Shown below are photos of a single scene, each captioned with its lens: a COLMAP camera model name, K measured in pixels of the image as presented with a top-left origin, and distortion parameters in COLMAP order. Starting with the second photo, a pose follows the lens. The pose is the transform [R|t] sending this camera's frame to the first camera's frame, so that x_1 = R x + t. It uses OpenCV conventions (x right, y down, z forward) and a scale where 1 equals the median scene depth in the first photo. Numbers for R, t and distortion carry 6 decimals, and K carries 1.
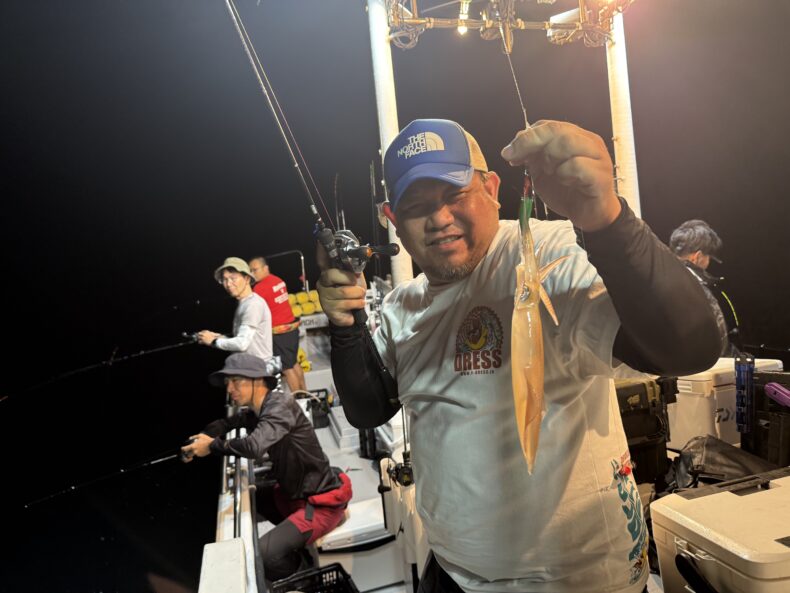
lens RADIAL K [[549.4, 0, 395.1], [0, 549.4, 296.2], [0, 0, 1]] dist [-0.010313, -0.003315]
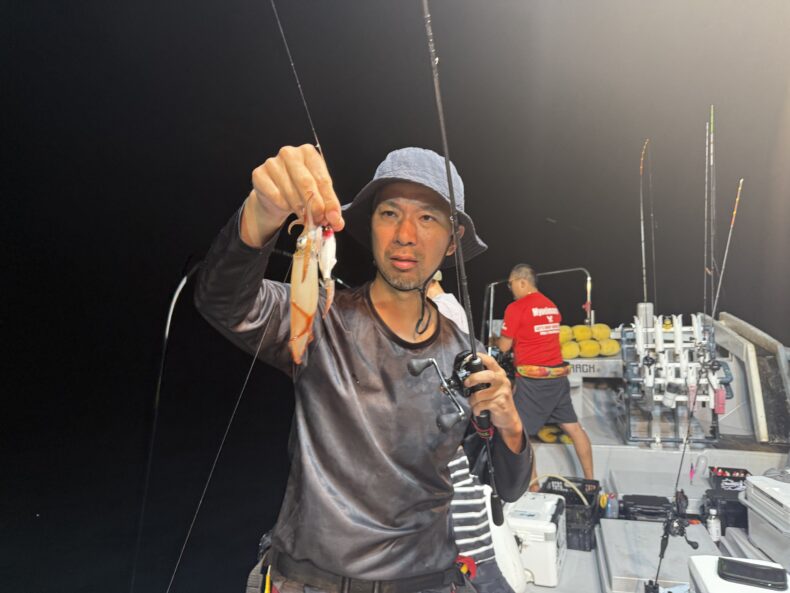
lens RADIAL K [[549.4, 0, 396.9], [0, 549.4, 294.6], [0, 0, 1]] dist [-0.010313, -0.003315]
pose [[0.855991, 0.056211, -0.513925, -0.012641], [-0.093936, 0.994435, -0.047693, 0.010468], [0.508385, 0.089101, 0.856508, 0.275245]]
